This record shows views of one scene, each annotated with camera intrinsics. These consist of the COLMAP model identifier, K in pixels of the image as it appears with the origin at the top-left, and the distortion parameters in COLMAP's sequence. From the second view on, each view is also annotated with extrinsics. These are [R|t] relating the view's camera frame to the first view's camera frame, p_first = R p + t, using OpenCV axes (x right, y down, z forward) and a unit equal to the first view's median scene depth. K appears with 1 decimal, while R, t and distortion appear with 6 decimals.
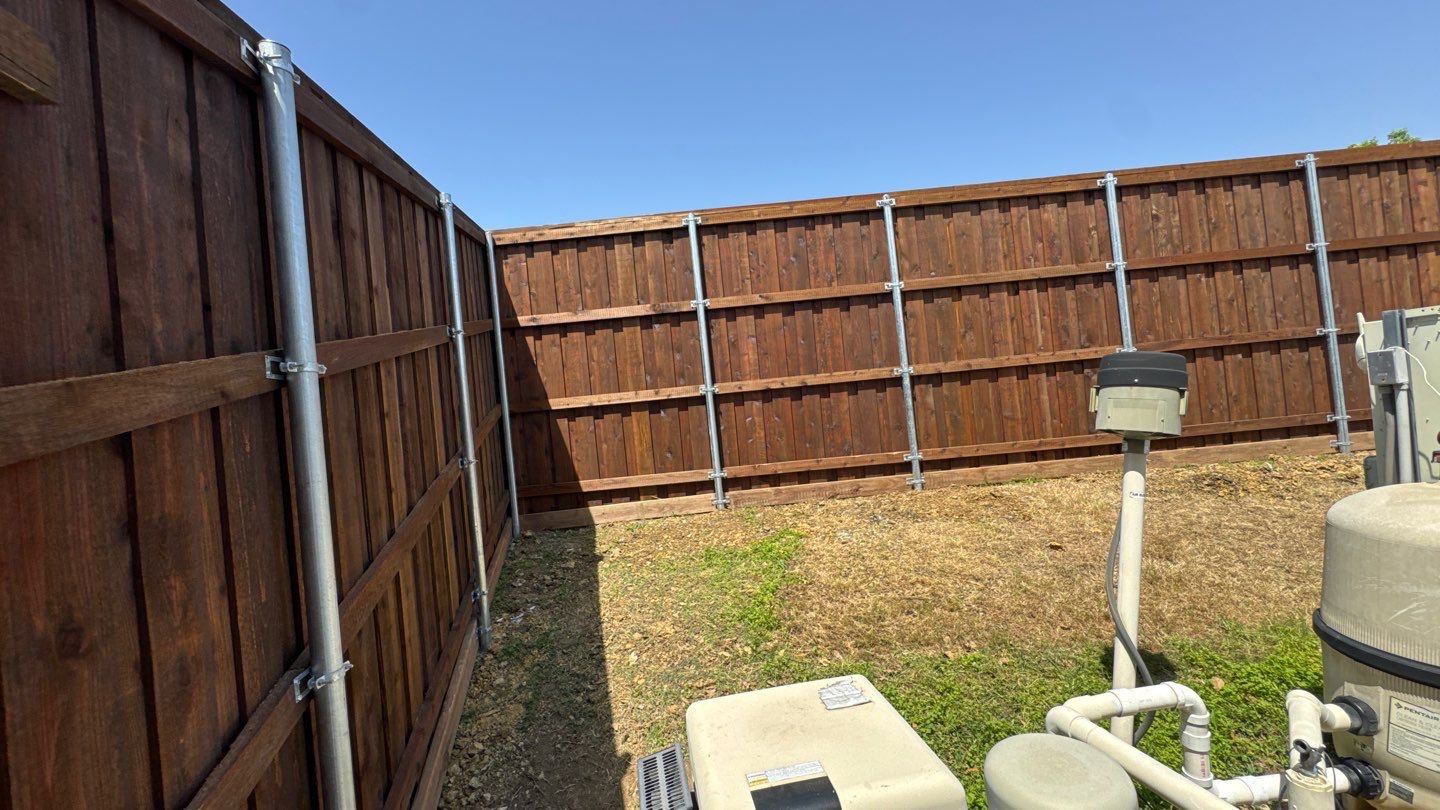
lens RADIAL K [[566.0, 0, 720.5], [0, 566.0, 397.8], [0, 0, 1]] dist [-0.004082, 0.000817]
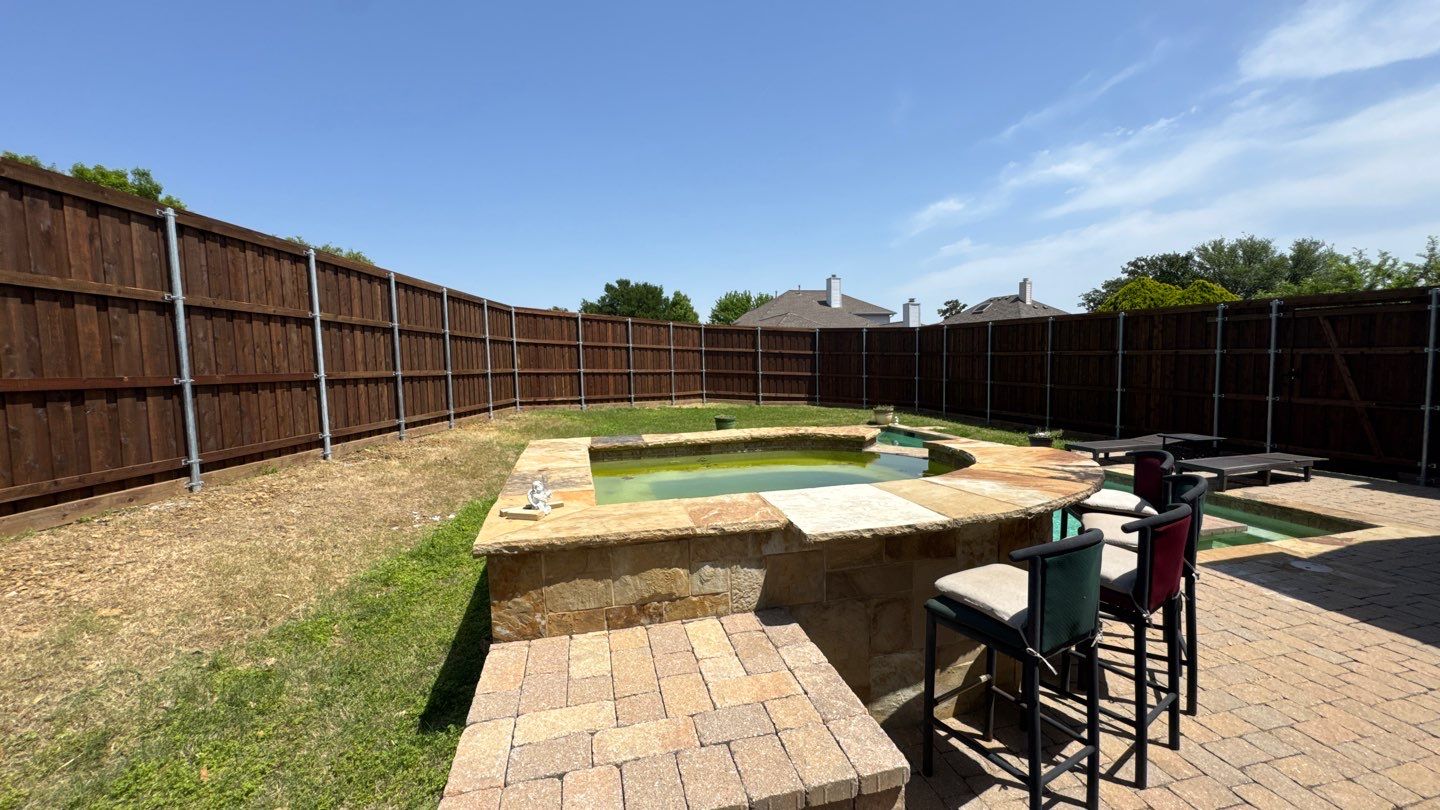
lens RADIAL K [[566.0, 0, 727.3], [0, 566.0, 405.9], [0, 0, 1]] dist [-0.004082, 0.000817]
pose [[-0.016738, 0.023077, 0.999594, -3.164082], [0.043416, 0.998807, -0.022332, 0.301543], [-0.998917, 0.043024, -0.017720, 0.010382]]
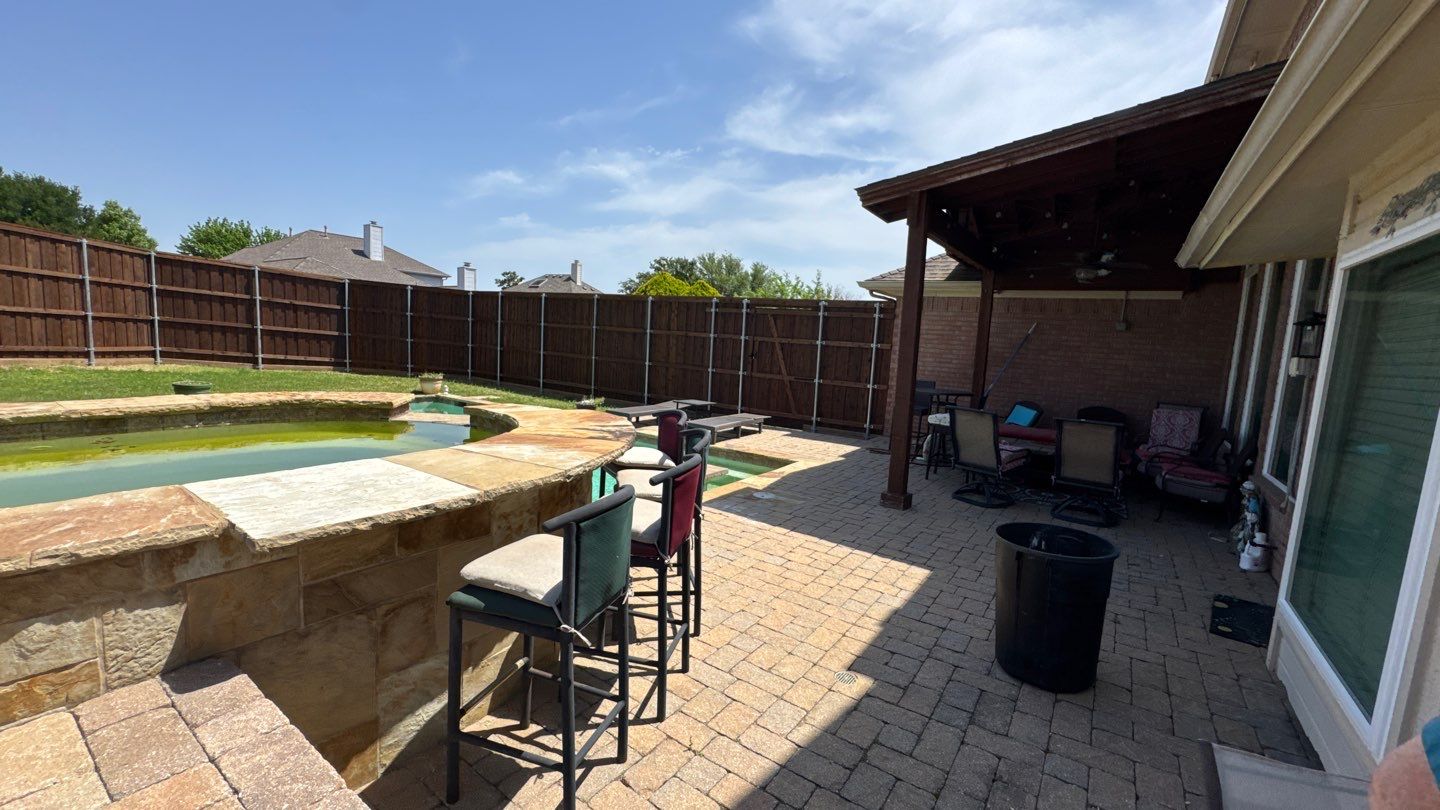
lens RADIAL K [[566.0, 0, 714.2], [0, 566.0, 400.5], [0, 0, 1]] dist [-0.004082, 0.000817]
pose [[-0.675828, -0.014316, 0.736920, -3.109140], [0.028789, 0.998536, 0.045801, 0.313169], [-0.736497, 0.052169, -0.674426, -0.026546]]
